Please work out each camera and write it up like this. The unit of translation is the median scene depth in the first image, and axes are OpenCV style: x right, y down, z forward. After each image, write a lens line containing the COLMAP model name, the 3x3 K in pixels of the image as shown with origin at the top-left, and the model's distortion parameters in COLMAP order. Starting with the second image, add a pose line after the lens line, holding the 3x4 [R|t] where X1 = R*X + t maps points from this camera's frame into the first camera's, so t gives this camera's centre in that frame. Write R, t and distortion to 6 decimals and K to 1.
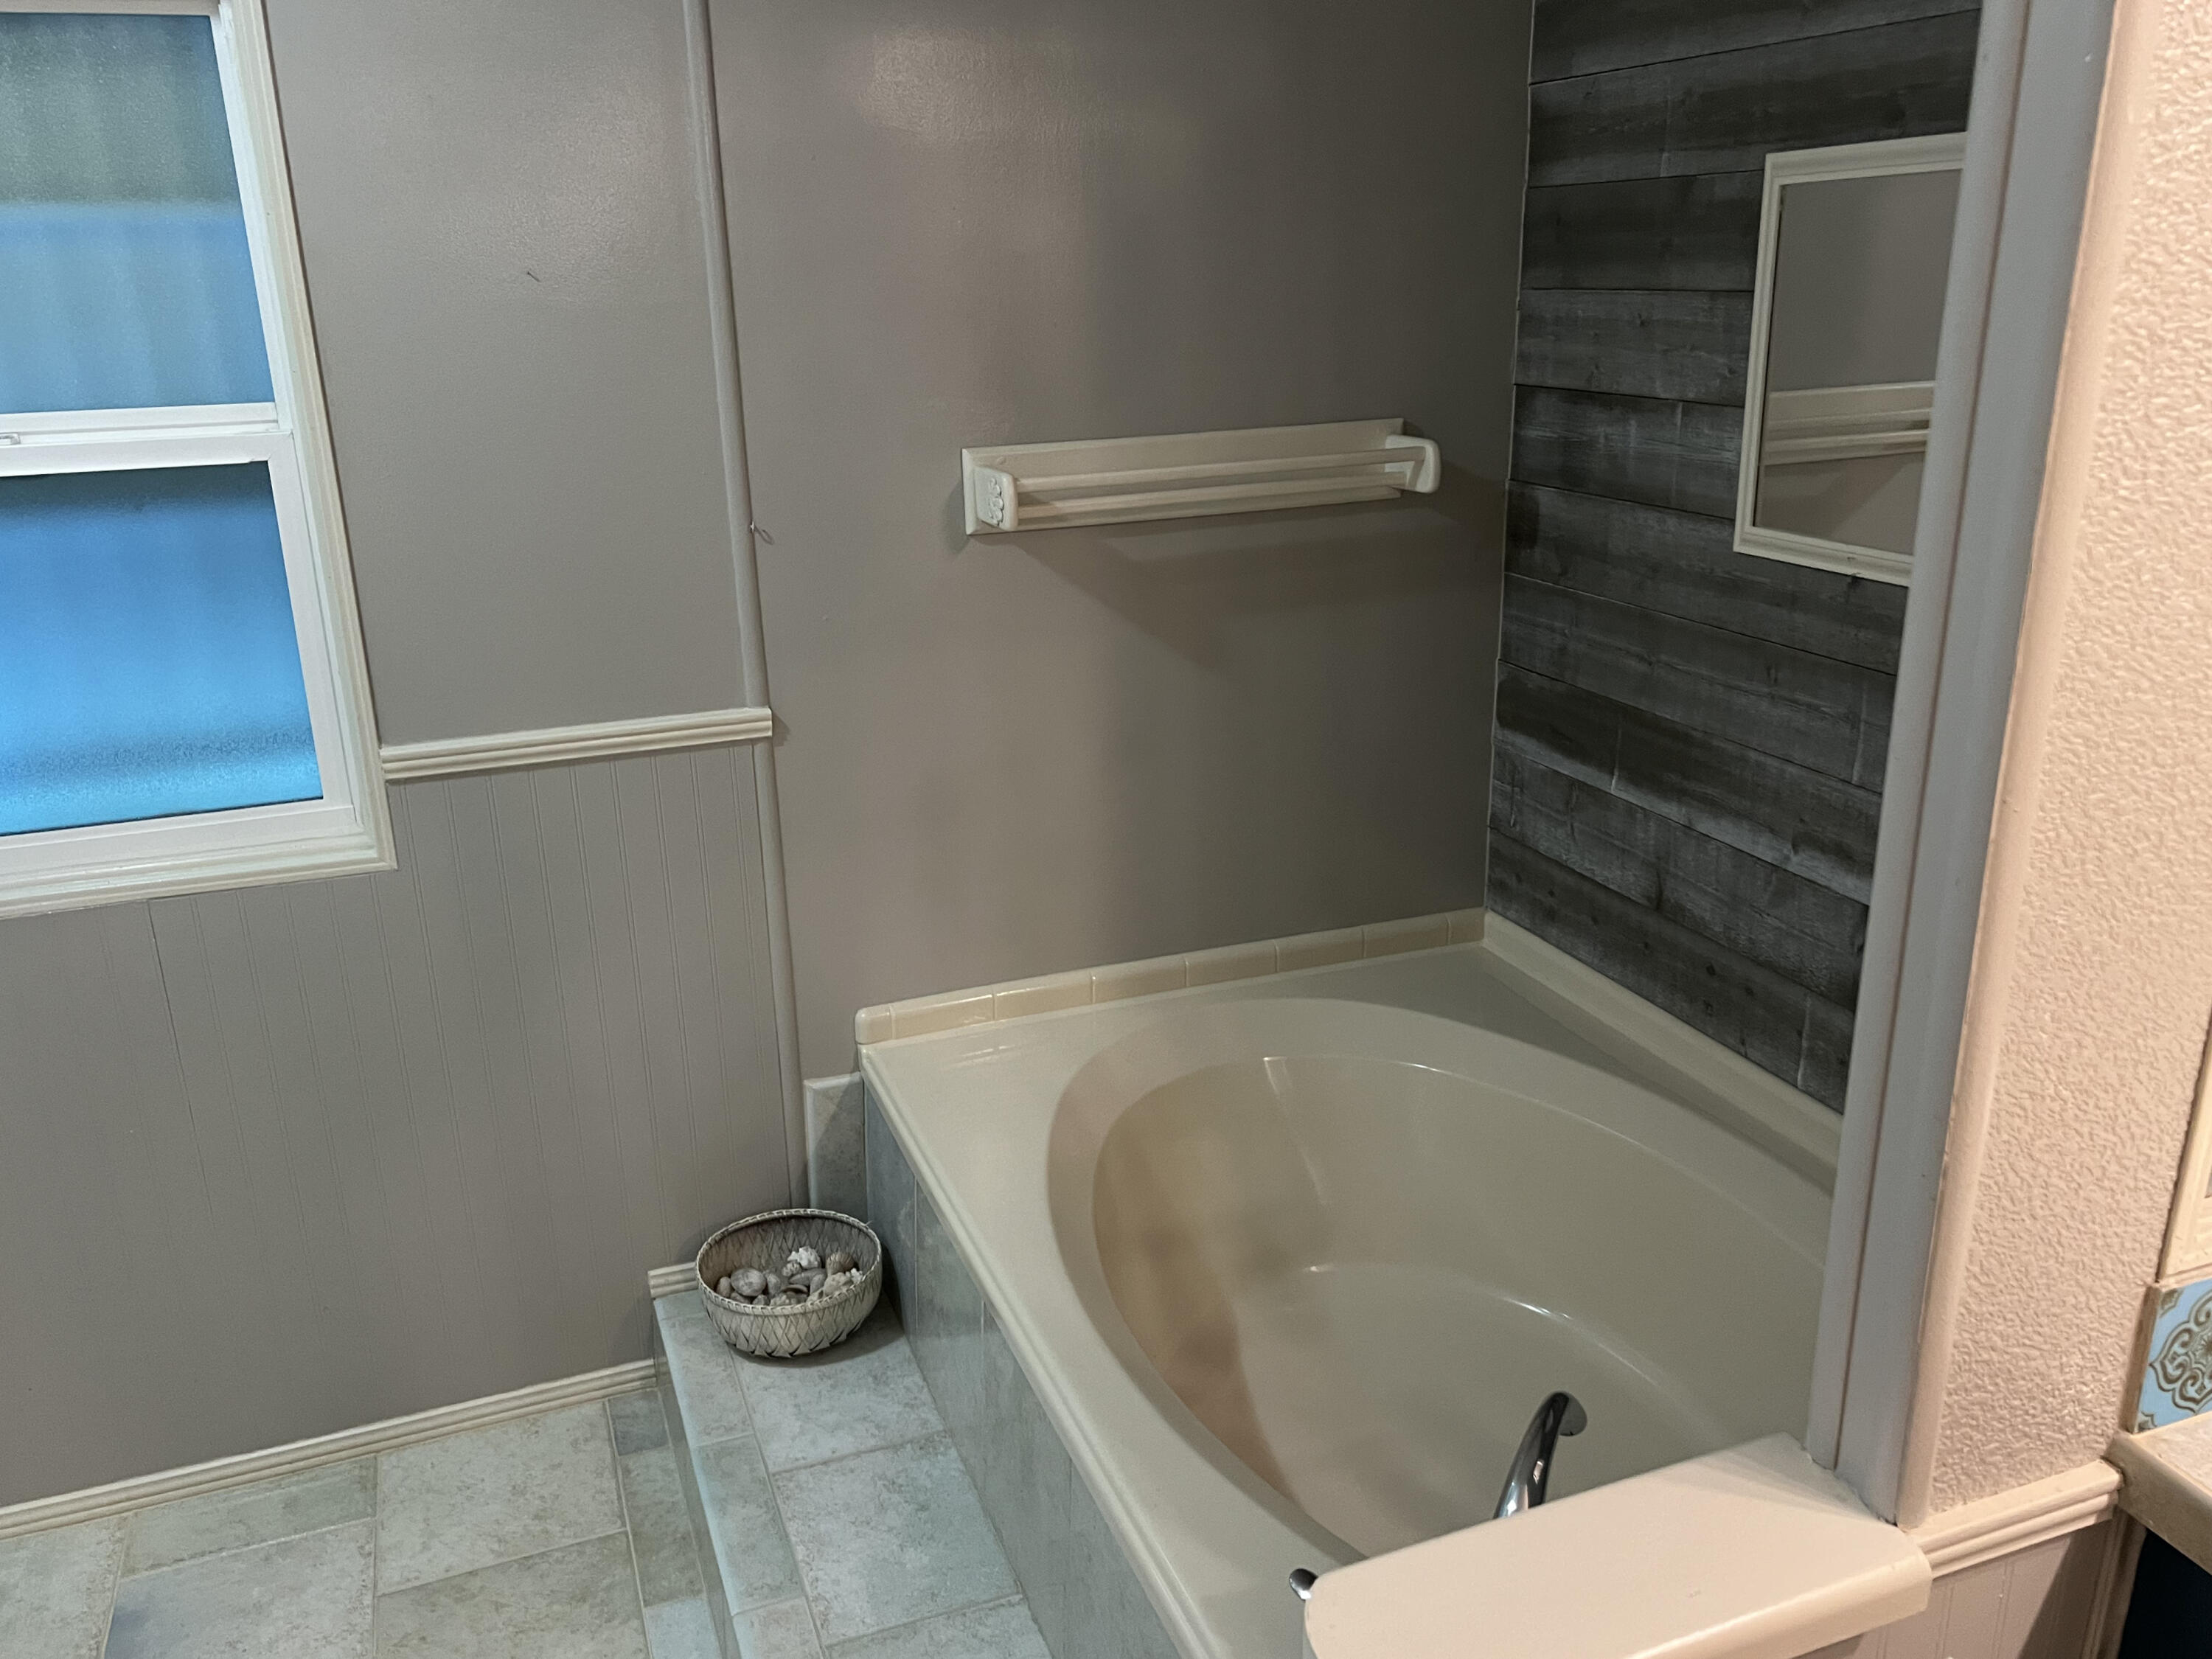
lens RADIAL K [[1728.7, 0, 1096.4], [0, 1728.7, 840.2], [0, 0, 1]] dist [0.014841, -0.010026]
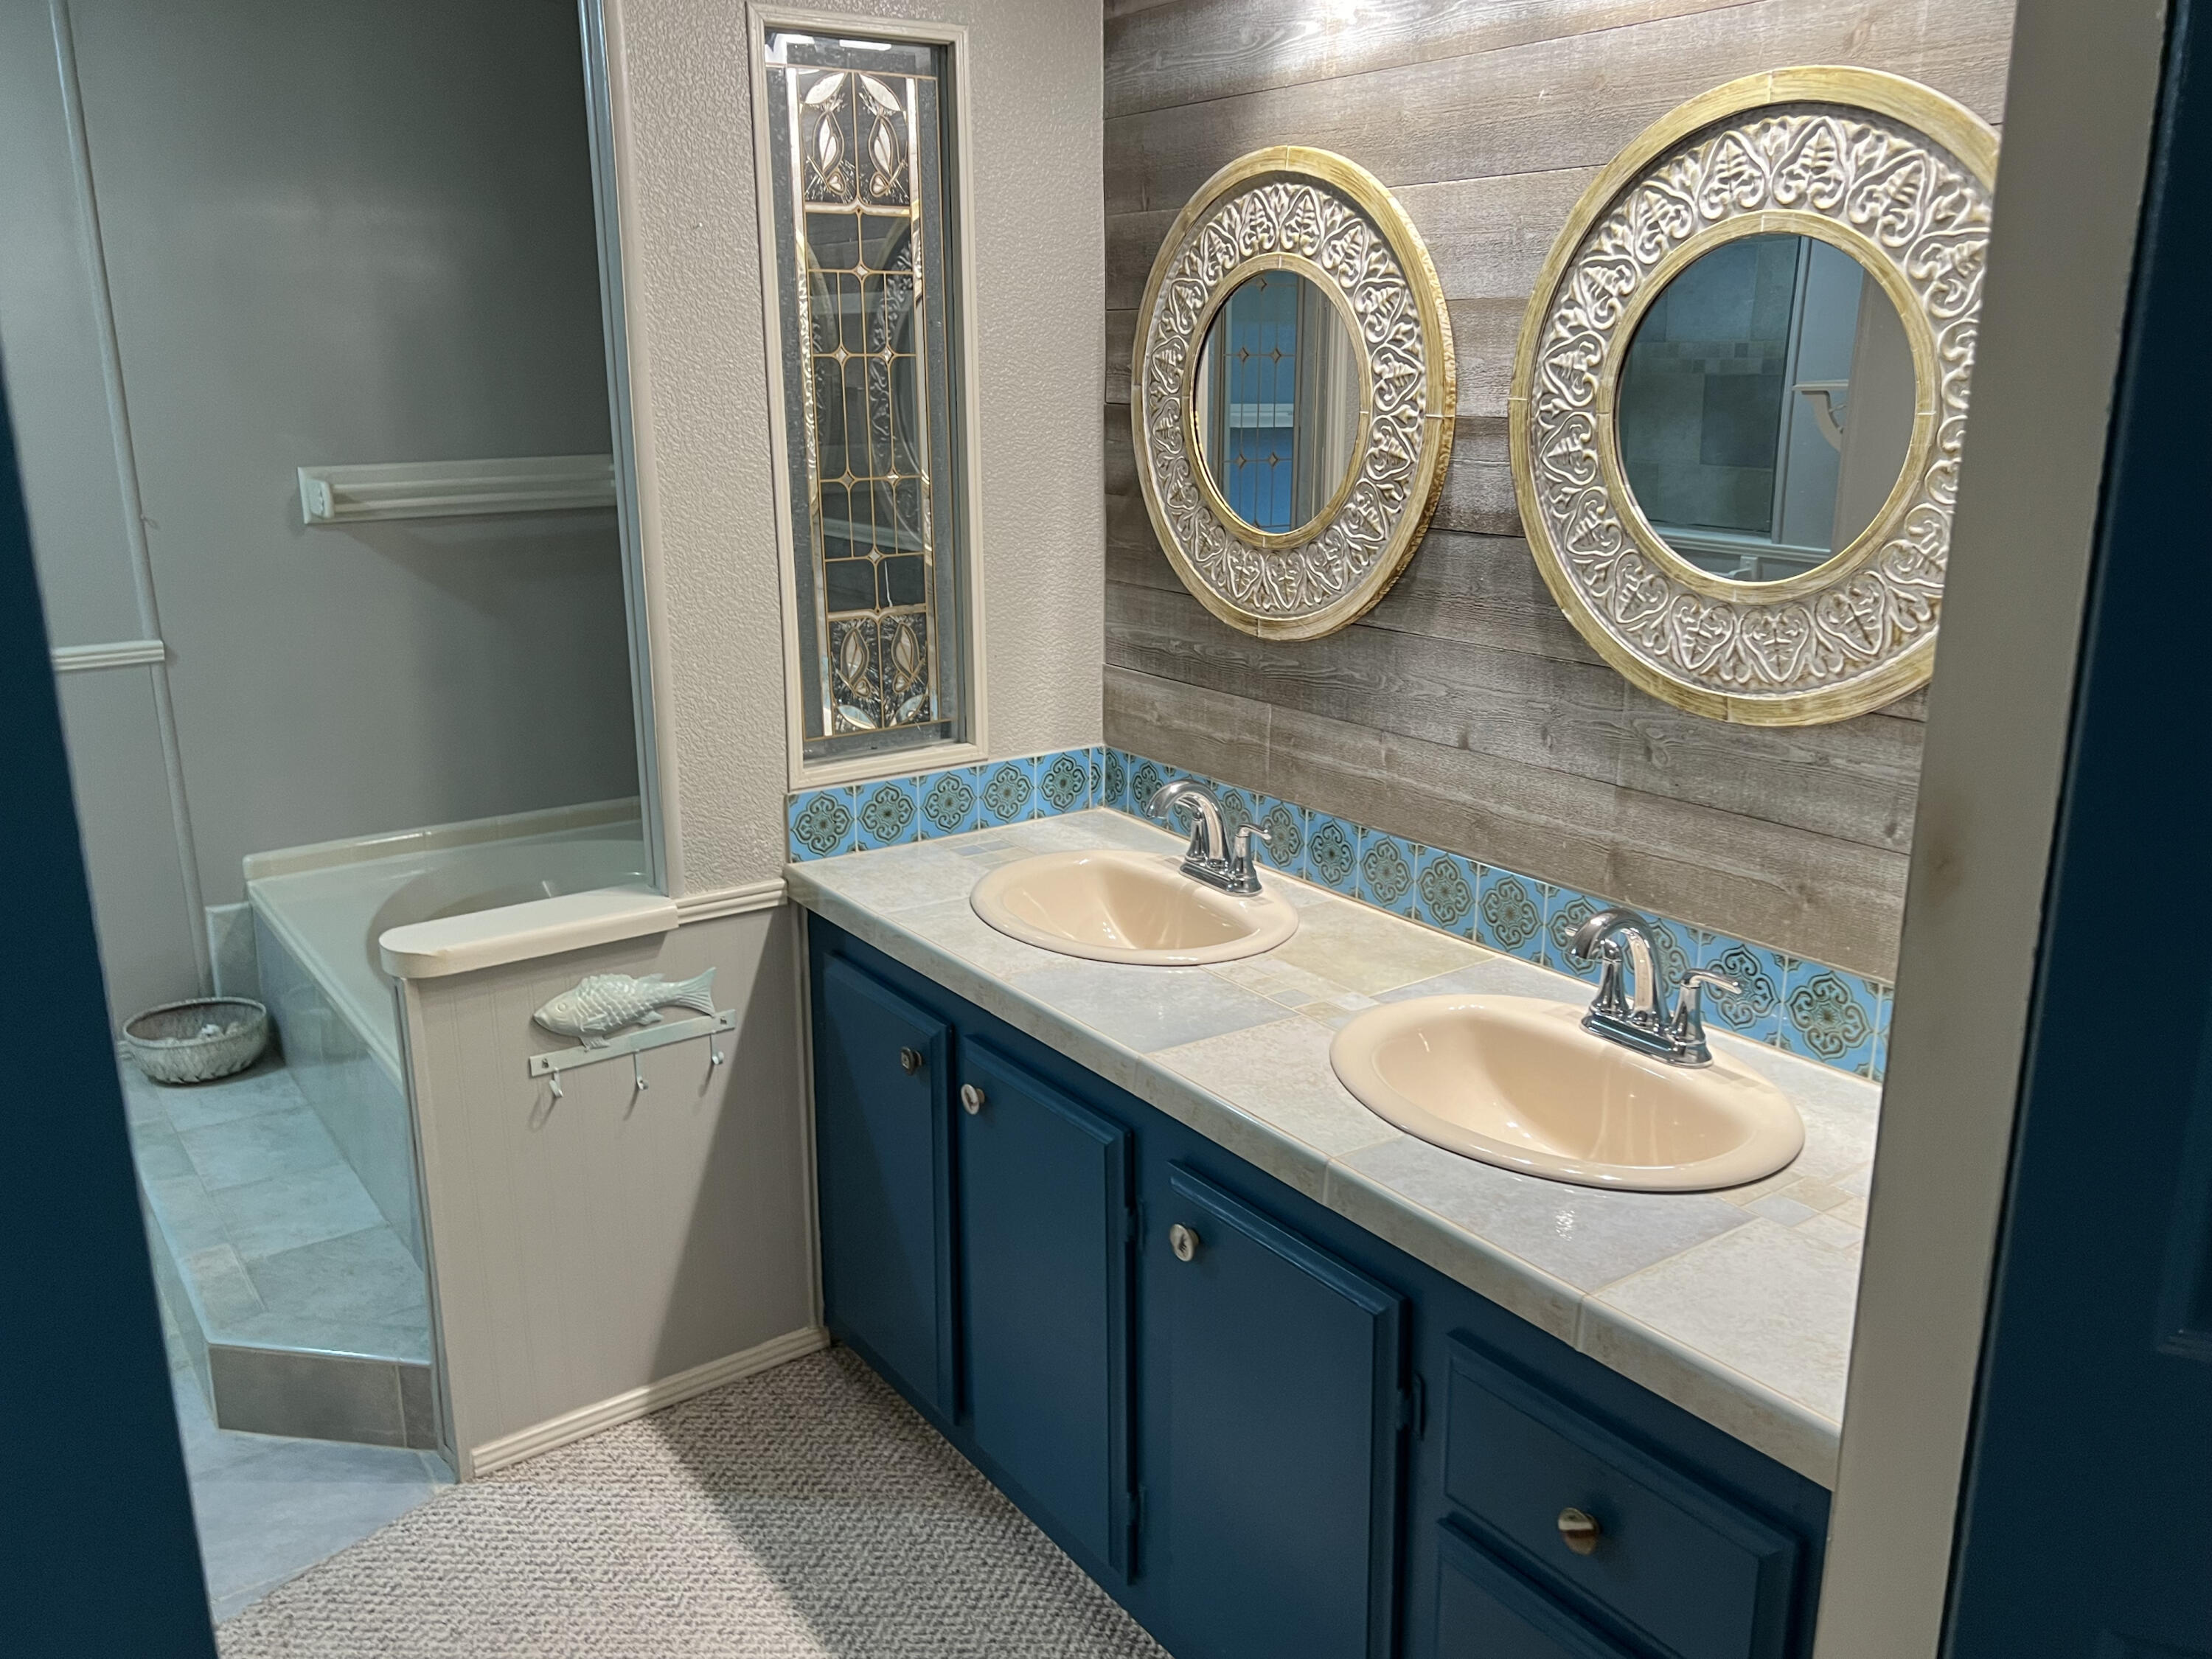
lens RADIAL K [[1728.7, 0, 1123.6], [0, 1728.7, 816.3], [0, 0, 1]] dist [0.014841, -0.010026]
pose [[0.961823, -0.054109, 0.268270, 0.192939], [0.068989, 0.996540, -0.046347, 0.196196], [-0.264834, 0.063086, 0.962228, -0.624097]]
